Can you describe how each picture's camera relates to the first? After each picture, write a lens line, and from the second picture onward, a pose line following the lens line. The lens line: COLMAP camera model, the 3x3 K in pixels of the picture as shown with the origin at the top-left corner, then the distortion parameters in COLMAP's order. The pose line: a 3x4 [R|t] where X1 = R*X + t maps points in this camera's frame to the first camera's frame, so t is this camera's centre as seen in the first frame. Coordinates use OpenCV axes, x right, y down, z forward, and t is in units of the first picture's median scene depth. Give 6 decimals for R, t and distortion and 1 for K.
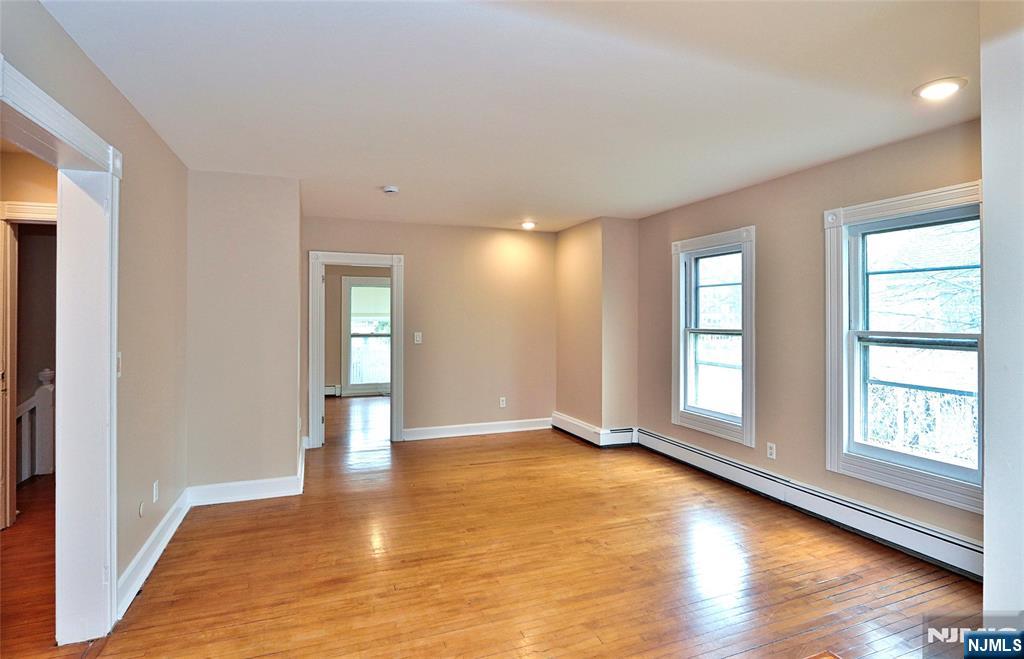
lens RADIAL K [[490.9, 0, 503.8], [0, 490.9, 313.9], [0, 0, 1]] dist [-0.011960, -0.000129]
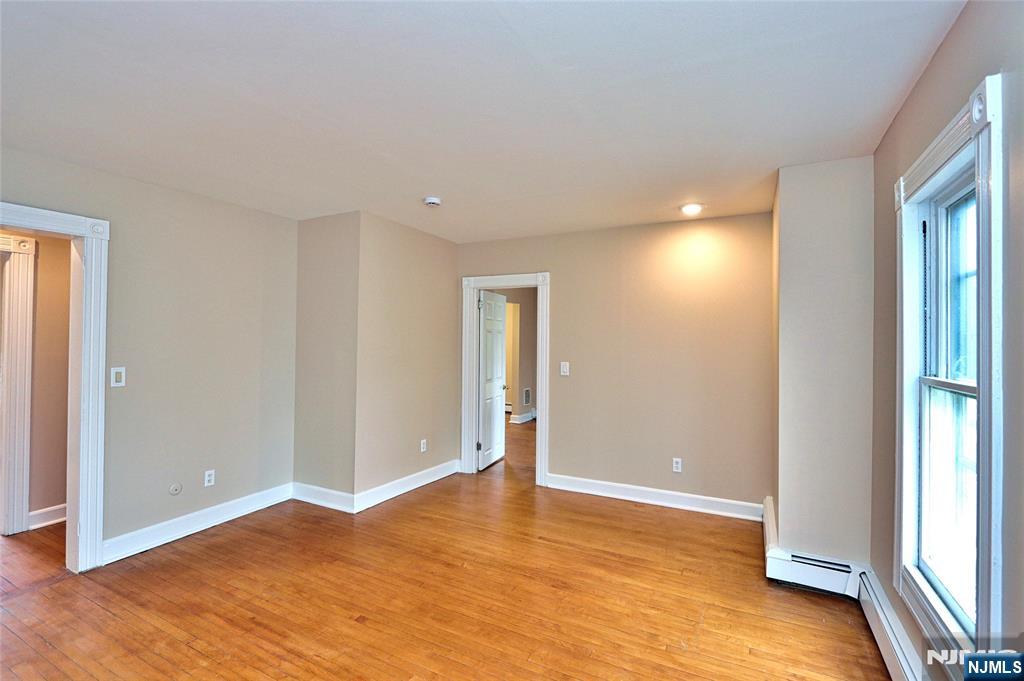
lens RADIAL K [[472.7, 0, 508.6], [0, 472.7, 337.6], [0, 0, 1]] dist [-0.016597, 0.000067]
pose [[0.664870, 0.000659, -0.746959, 0.613034], [-0.002902, 0.999994, -0.001701, -0.004770], [0.746954, 0.003299, 0.664868, 0.646574]]
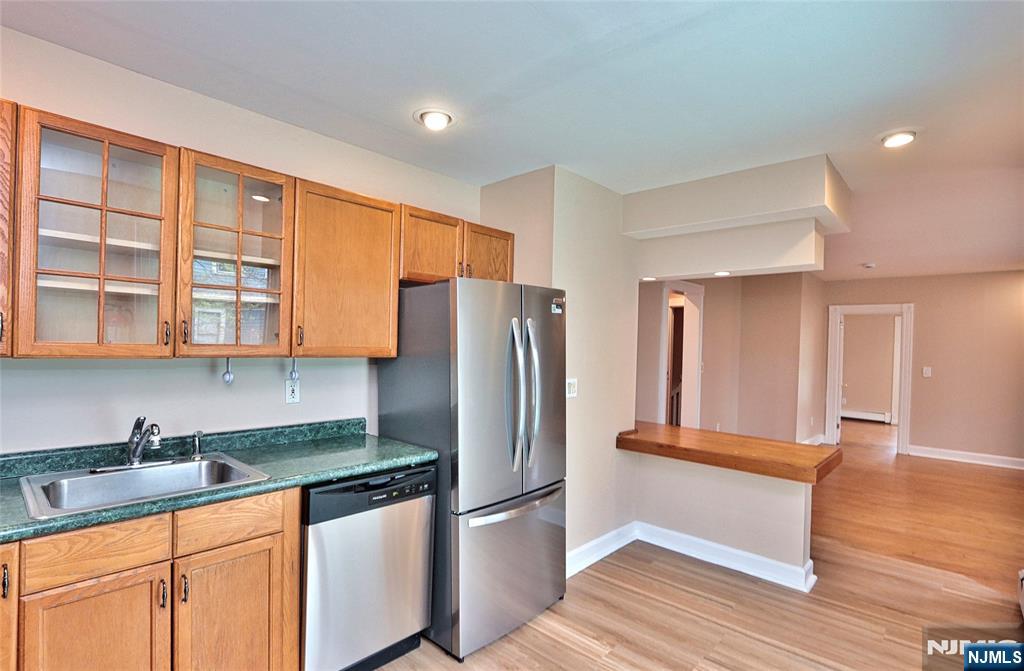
lens RADIAL K [[493.6, 0, 501.6], [0, 493.6, 350.3], [0, 0, 1]] dist [-0.012164, 0.000370]
pose [[0.432050, 0.019029, -0.901649, 0.743908], [-0.016359, 0.999778, 0.013262, -0.005488], [0.901701, 0.009020, 0.432265, -0.734330]]
